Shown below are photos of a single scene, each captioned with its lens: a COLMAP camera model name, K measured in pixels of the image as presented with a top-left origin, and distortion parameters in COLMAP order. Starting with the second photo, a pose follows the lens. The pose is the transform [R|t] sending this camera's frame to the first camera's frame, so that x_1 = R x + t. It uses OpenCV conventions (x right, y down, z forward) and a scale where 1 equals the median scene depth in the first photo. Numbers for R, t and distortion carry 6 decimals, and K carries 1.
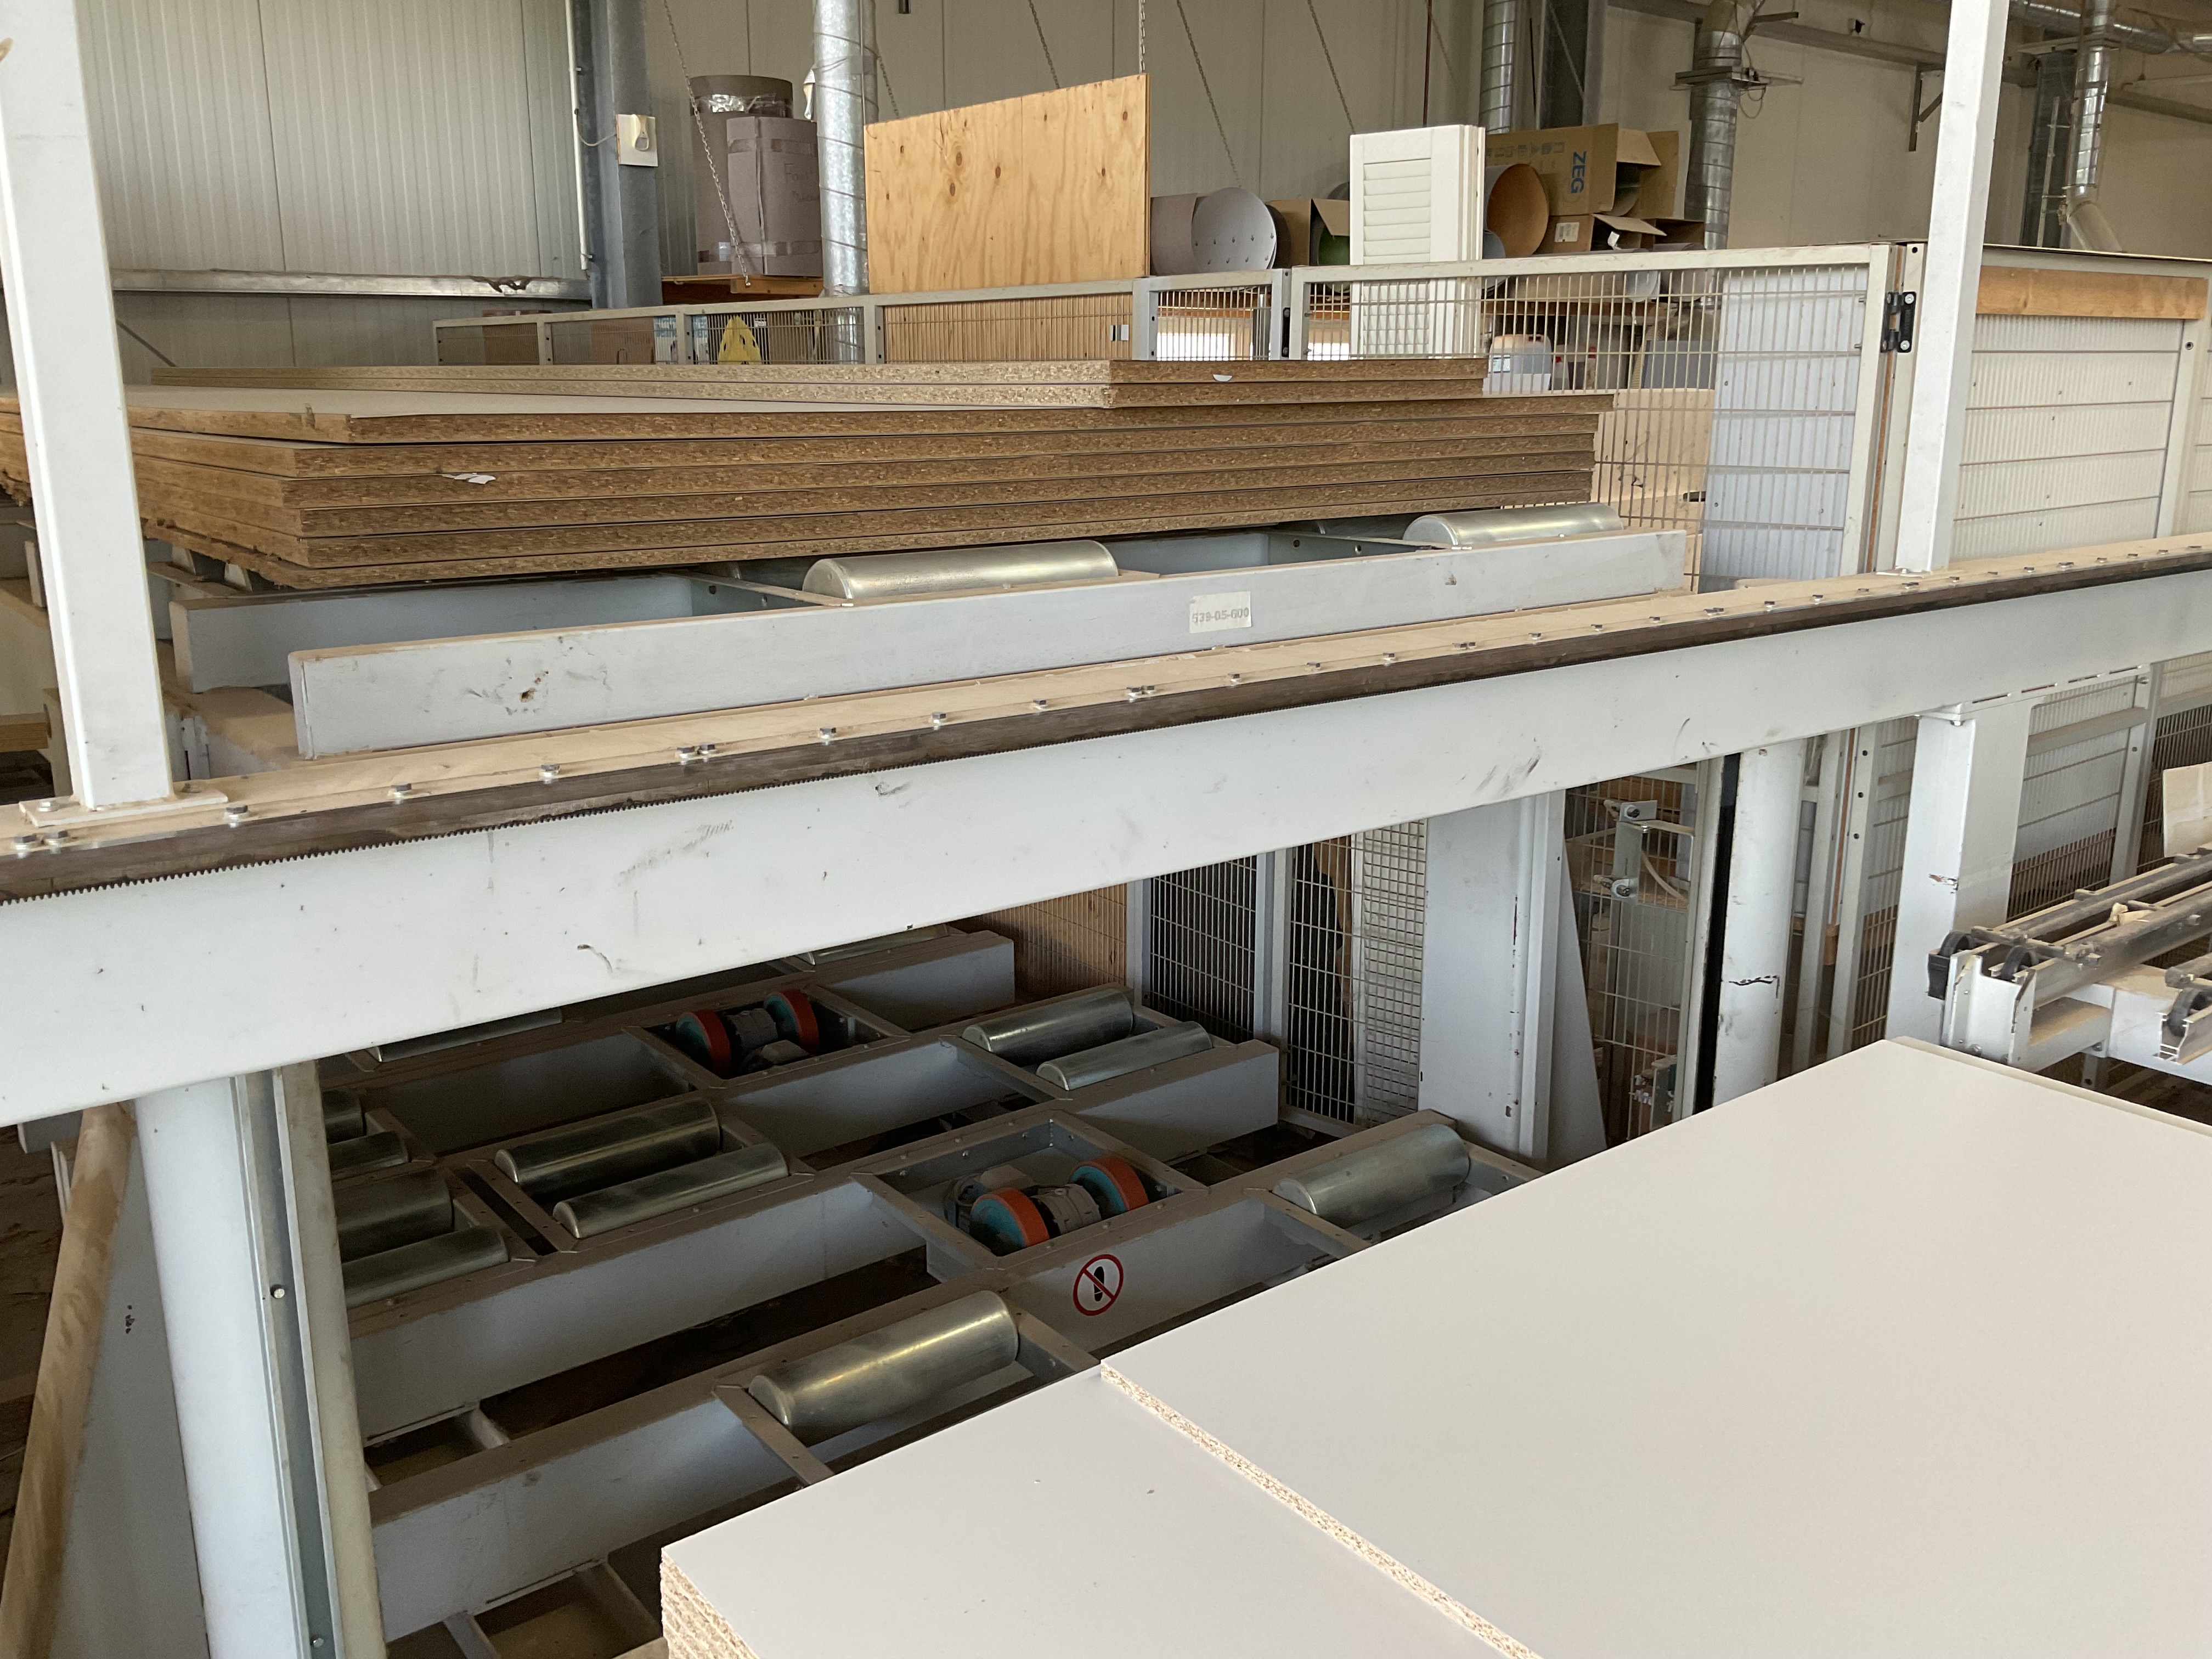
lens RADIAL K [[1847.3, 0, 1088.9], [0, 1847.3, 824.0], [0, 0, 1]] dist [-0.013919, -0.007347]
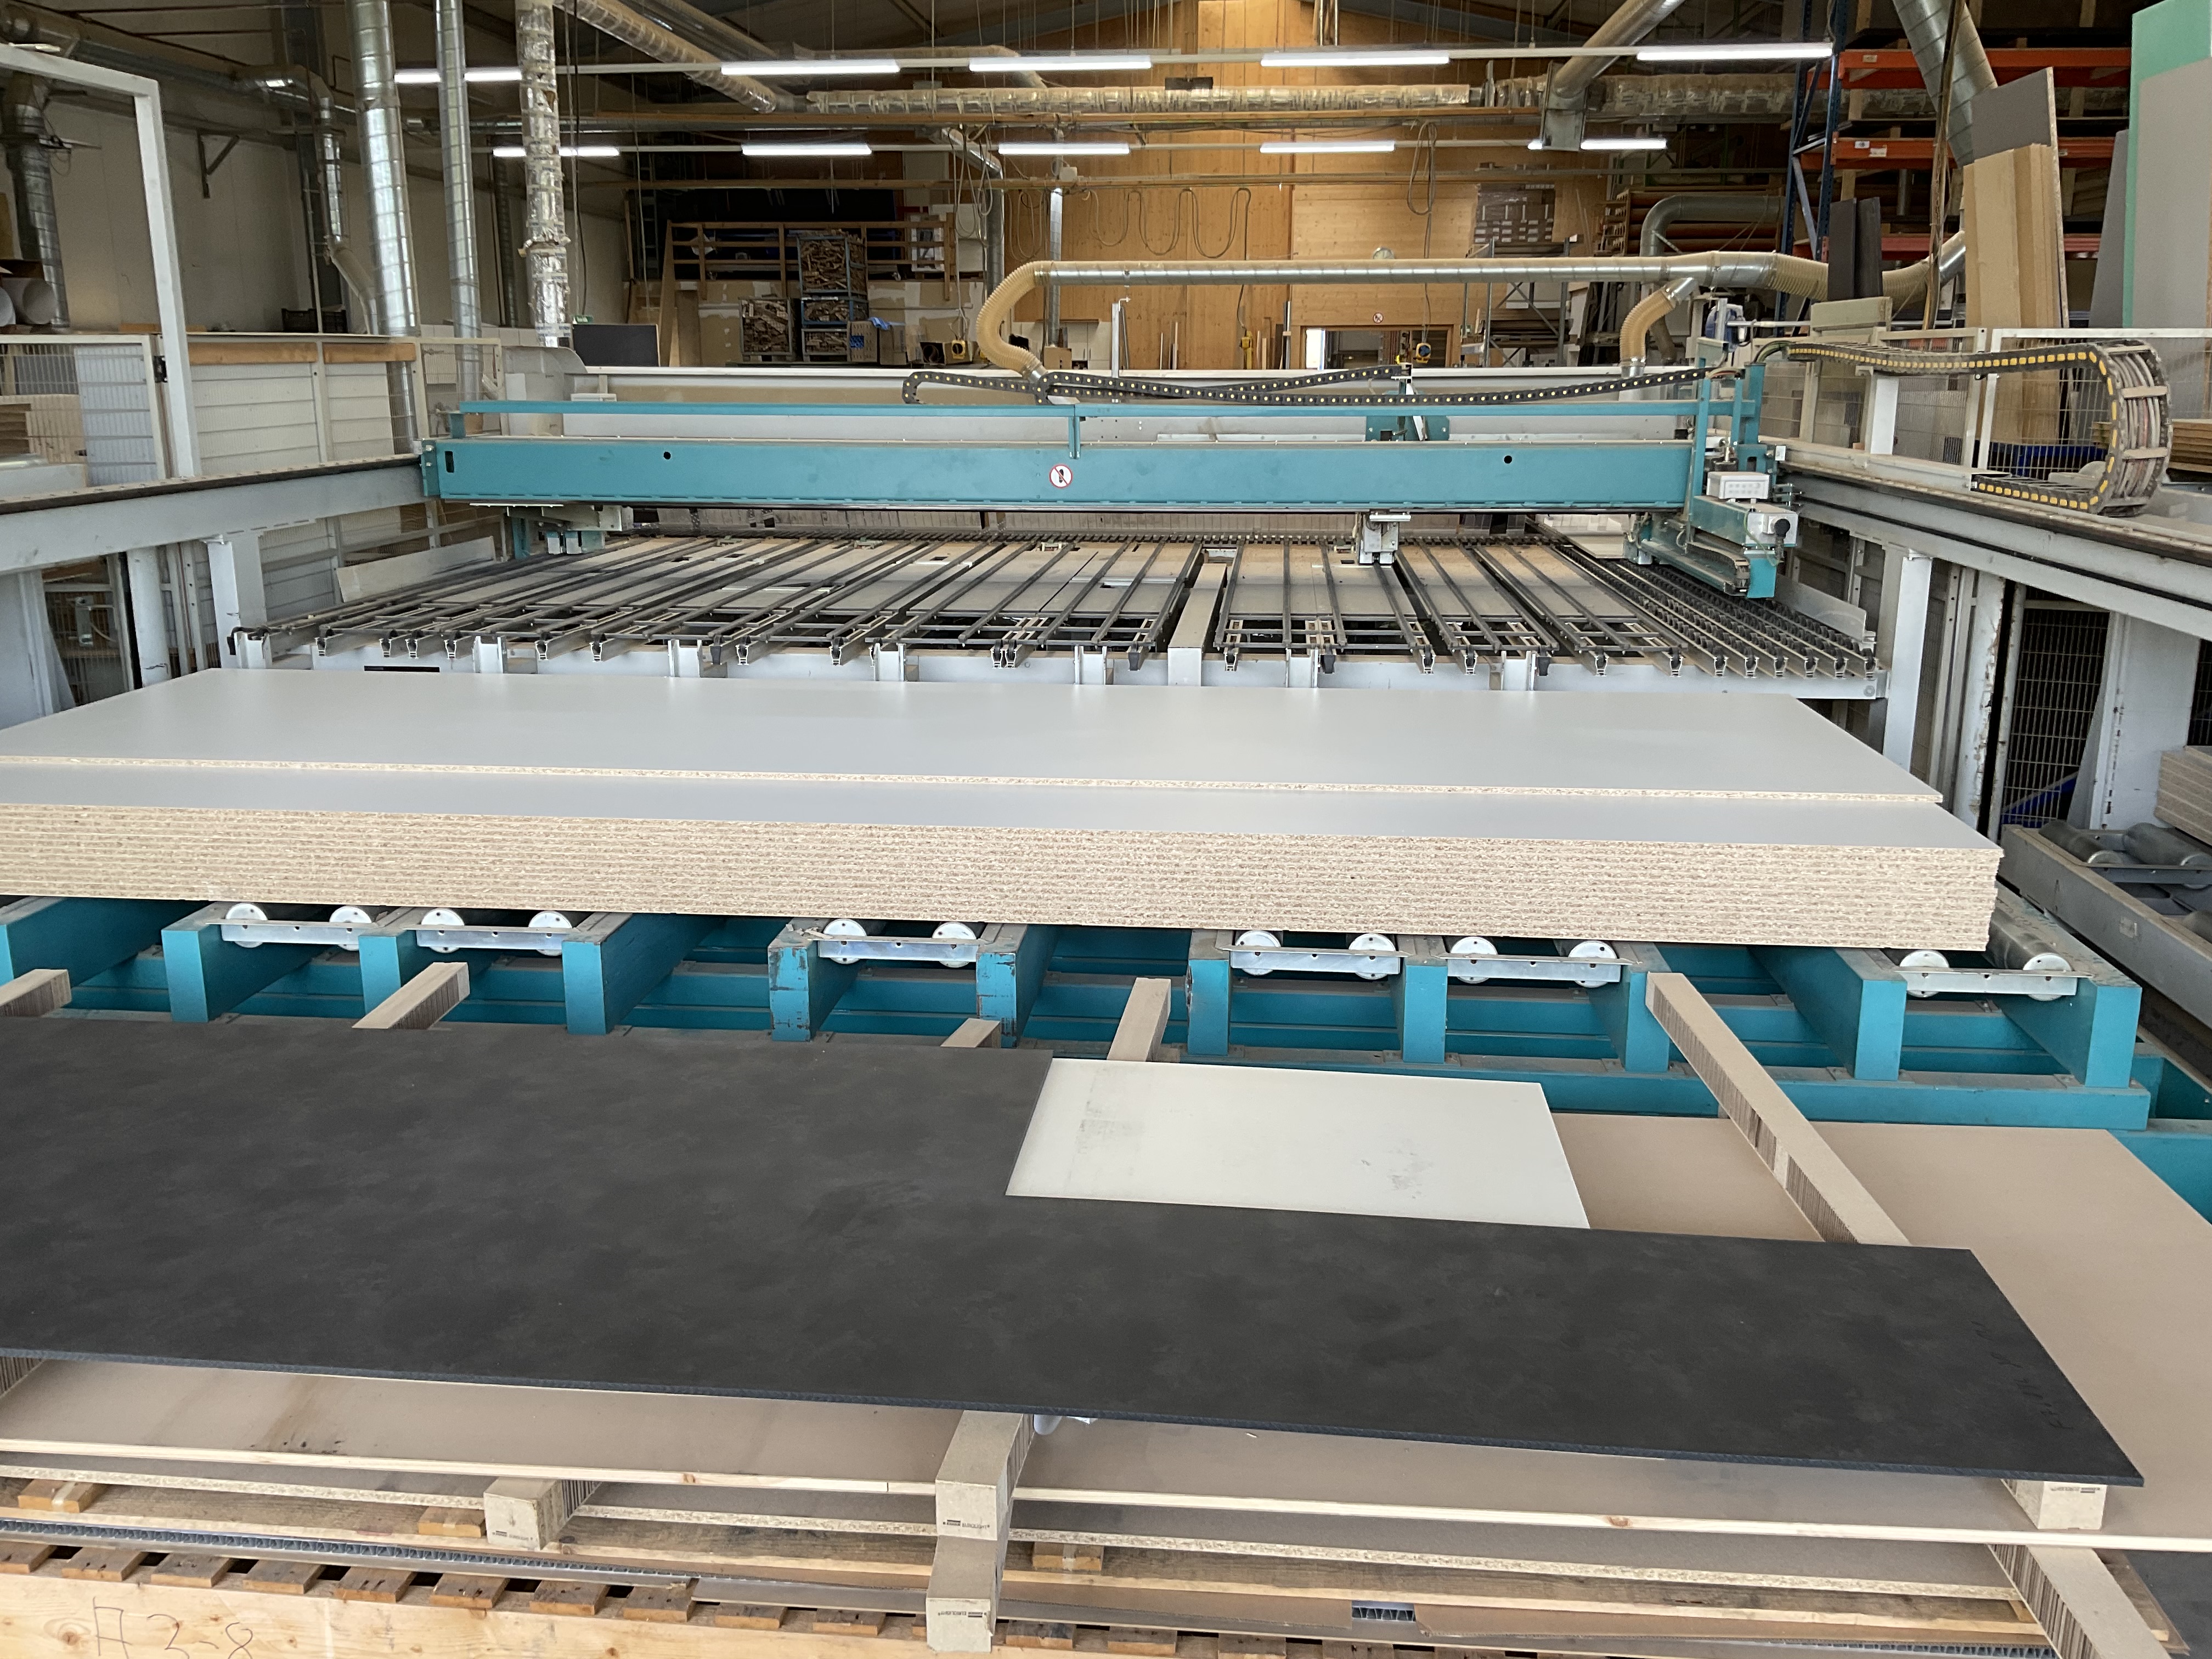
lens RADIAL K [[1847.3, 0, 1087.4], [0, 1847.3, 848.1], [0, 0, 1]] dist [-0.013919, -0.007347]
pose [[0.689626, -0.186191, 0.699821, -0.423286], [0.175777, 0.980520, 0.087656, 0.279764], [-0.702509, 0.062562, 0.708920, -1.245014]]
